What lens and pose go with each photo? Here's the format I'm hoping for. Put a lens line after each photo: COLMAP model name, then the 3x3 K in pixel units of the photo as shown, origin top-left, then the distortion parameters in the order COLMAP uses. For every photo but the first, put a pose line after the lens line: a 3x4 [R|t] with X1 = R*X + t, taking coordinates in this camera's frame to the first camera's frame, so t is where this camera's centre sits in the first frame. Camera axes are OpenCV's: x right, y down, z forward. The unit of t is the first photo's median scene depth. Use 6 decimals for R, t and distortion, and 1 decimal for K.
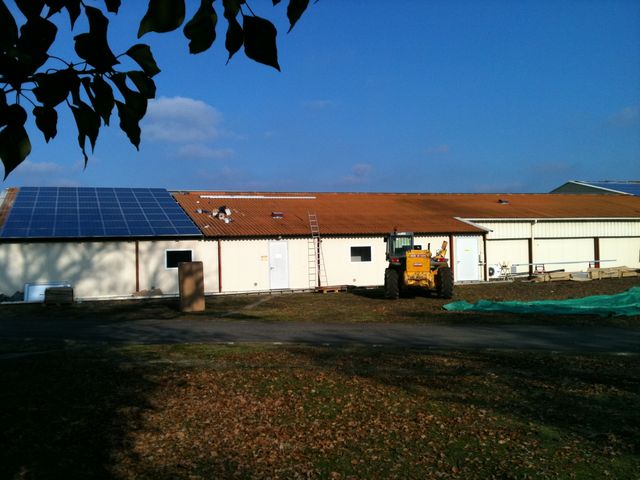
lens RADIAL K [[632.6, 0, 319.8], [0, 632.6, 242.1], [0, 0, 1]] dist [0.068005, 0.000000]
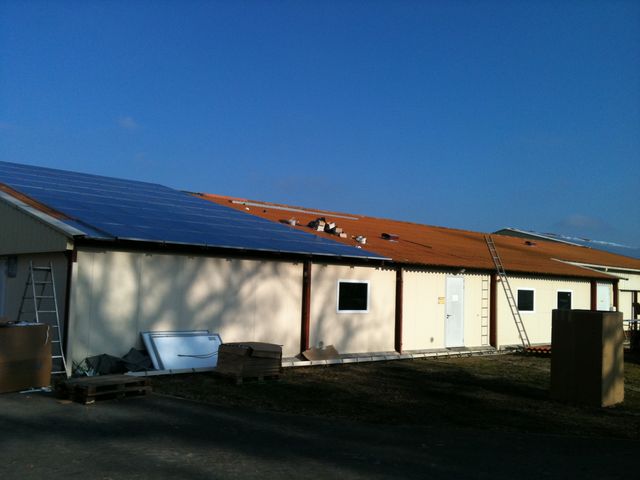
lens RADIAL K [[632.6, 0, 320.1], [0, 632.6, 238.5], [0, 0, 1]] dist [0.068005, 0.000000]
pose [[0.909969, 0.087391, 0.405364, -0.513097], [-0.063642, 0.995392, -0.071729, 0.017283], [-0.409765, 0.039473, 0.911337, 0.462230]]
